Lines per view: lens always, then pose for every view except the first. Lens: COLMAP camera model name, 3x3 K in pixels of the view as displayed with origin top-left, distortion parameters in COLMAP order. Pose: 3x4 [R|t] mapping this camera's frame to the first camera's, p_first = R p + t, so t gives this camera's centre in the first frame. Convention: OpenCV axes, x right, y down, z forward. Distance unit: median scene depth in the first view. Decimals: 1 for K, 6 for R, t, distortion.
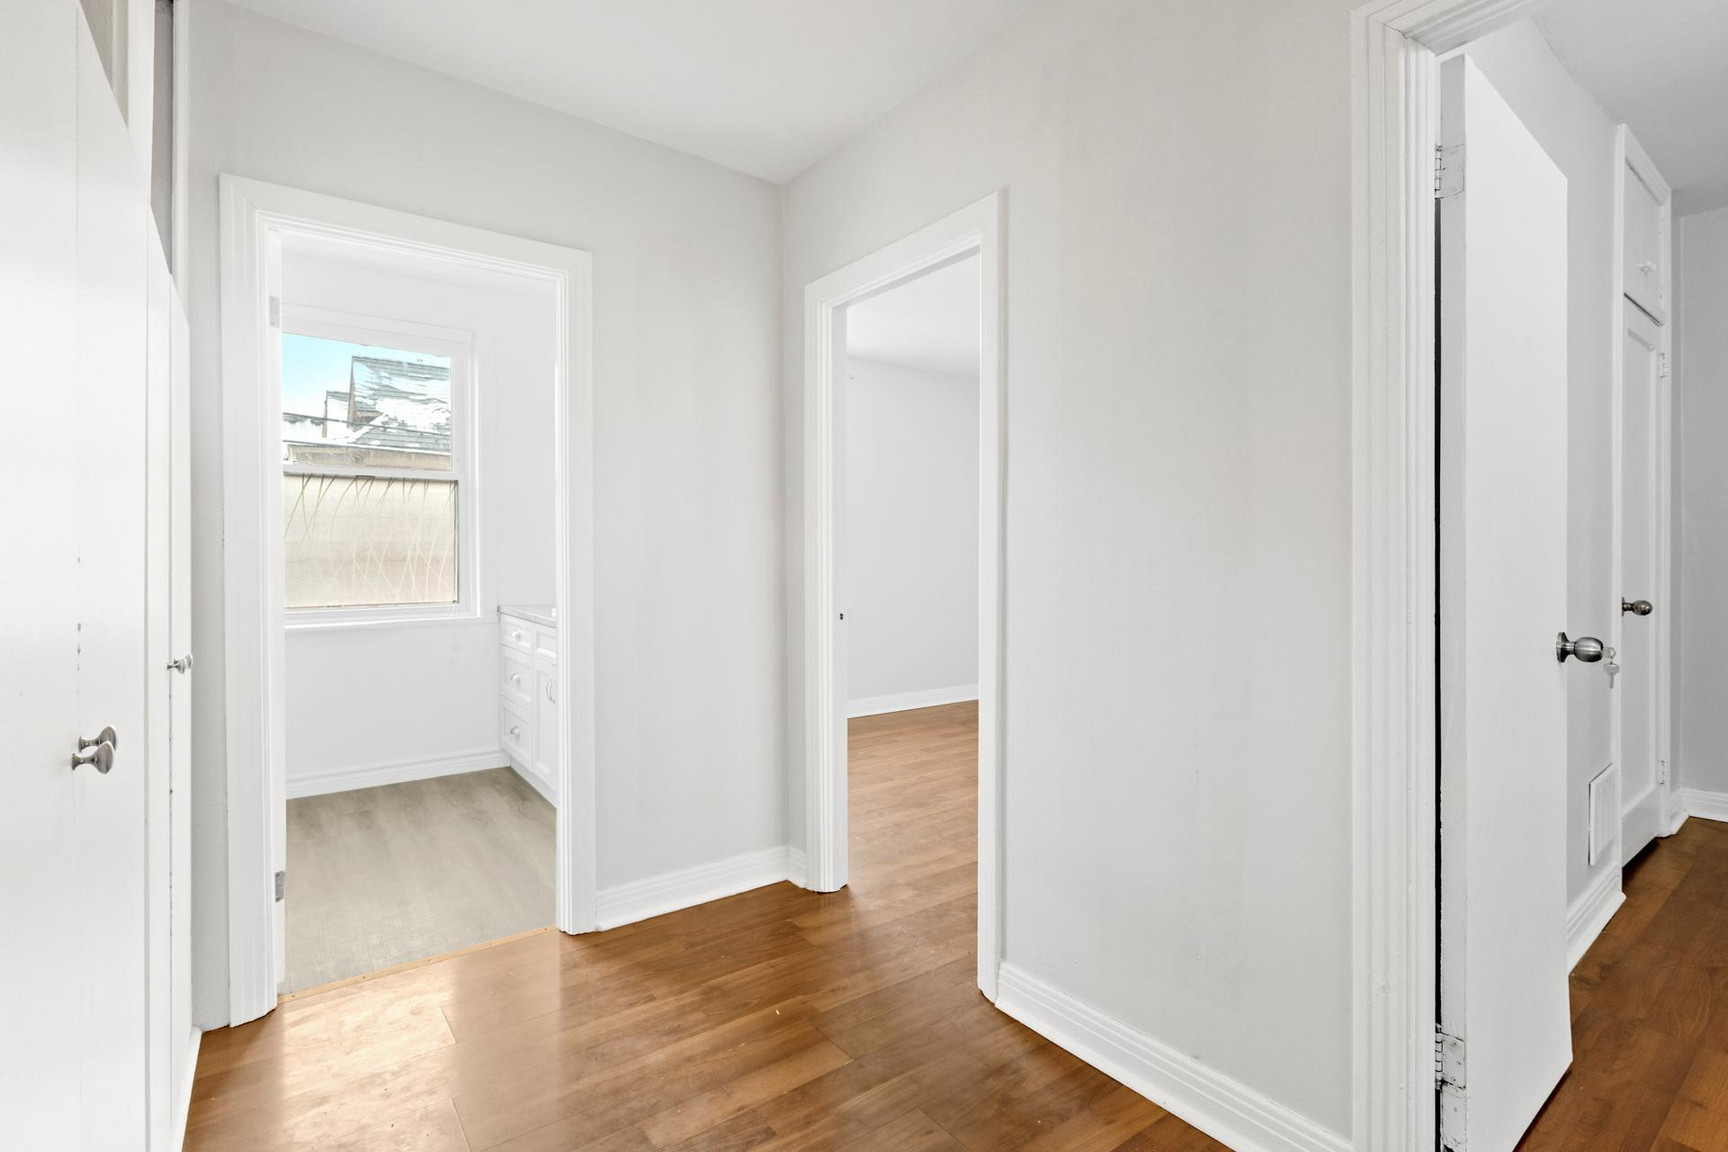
lens RADIAL K [[807.9, 0, 861.4], [0, 807.9, 568.5], [0, 0, 1]] dist [-0.001152, -0.000034]
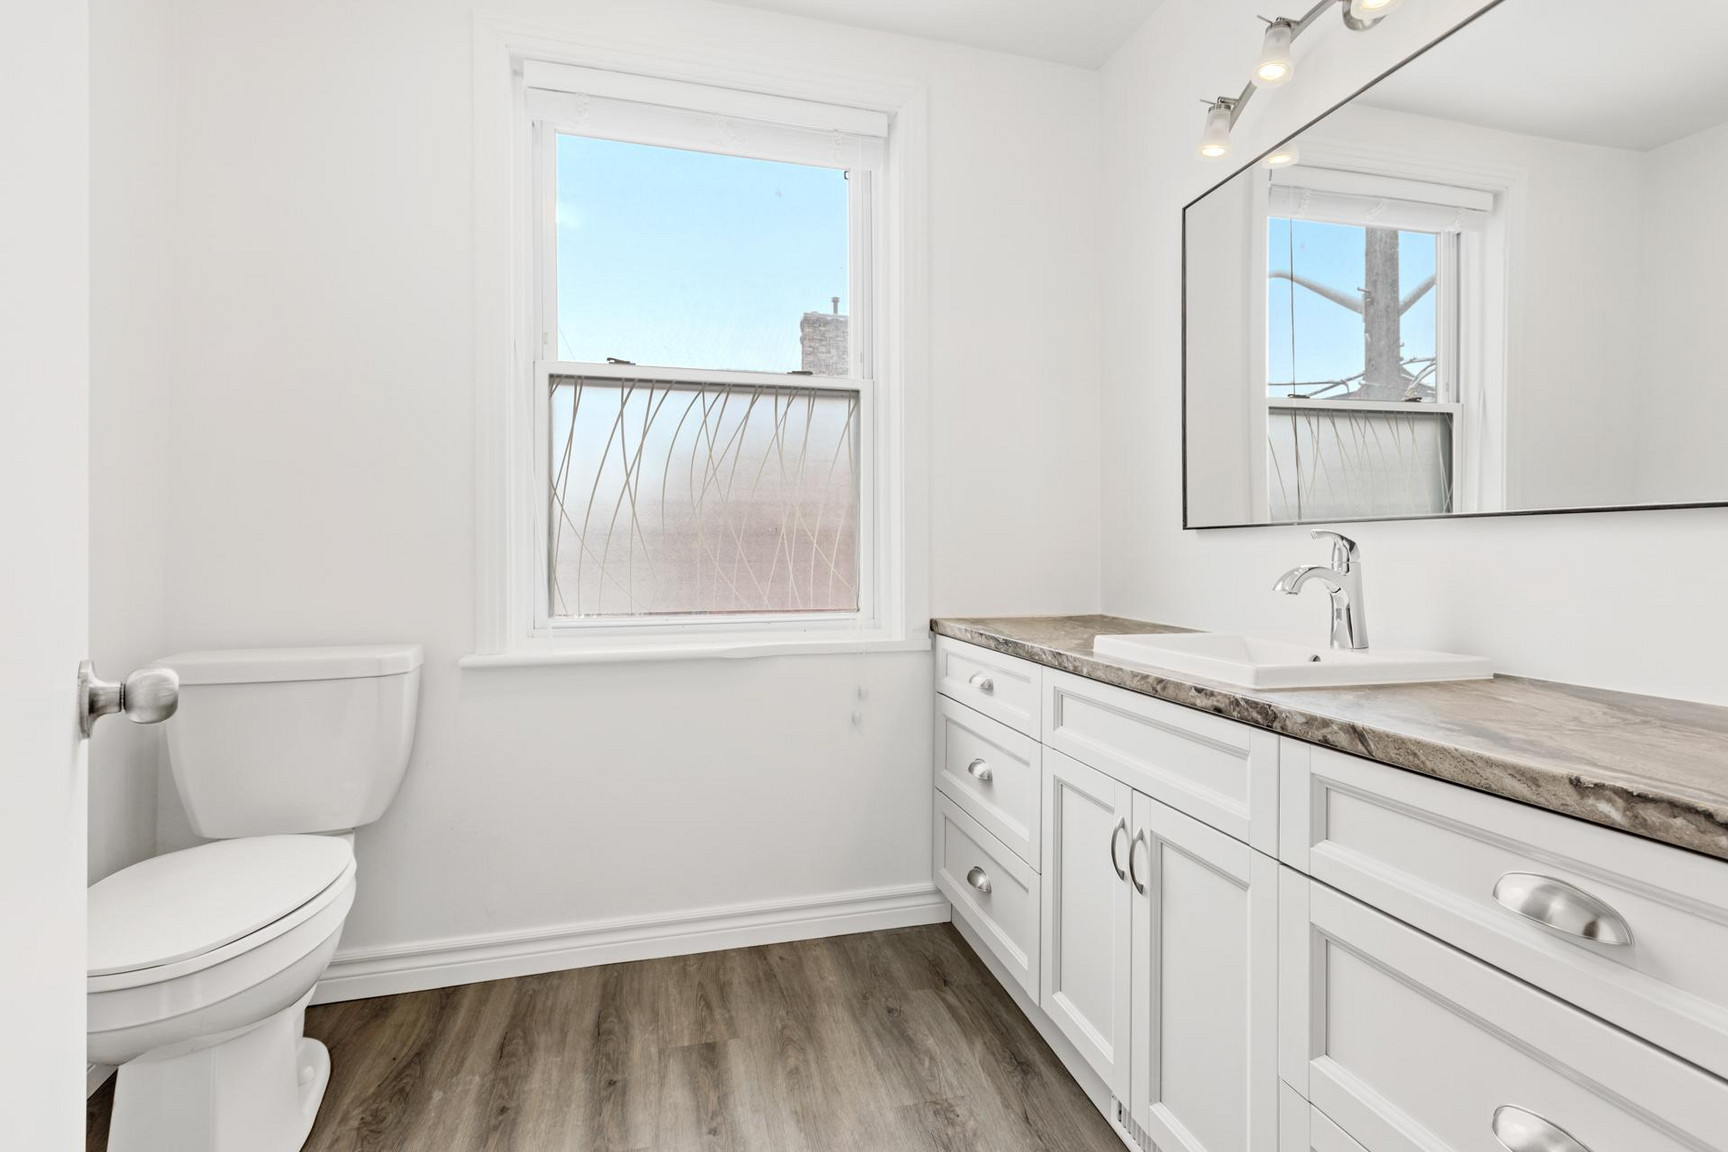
lens RADIAL K [[807.9, 0, 864.8], [0, 807.9, 569.9], [0, 0, 1]] dist [-0.001152, -0.000034]
pose [[0.929024, 0.006684, -0.369960, -0.311108], [-0.006033, 0.999978, 0.002917, 0.013005], [0.369971, -0.000478, 0.929043, 0.517275]]
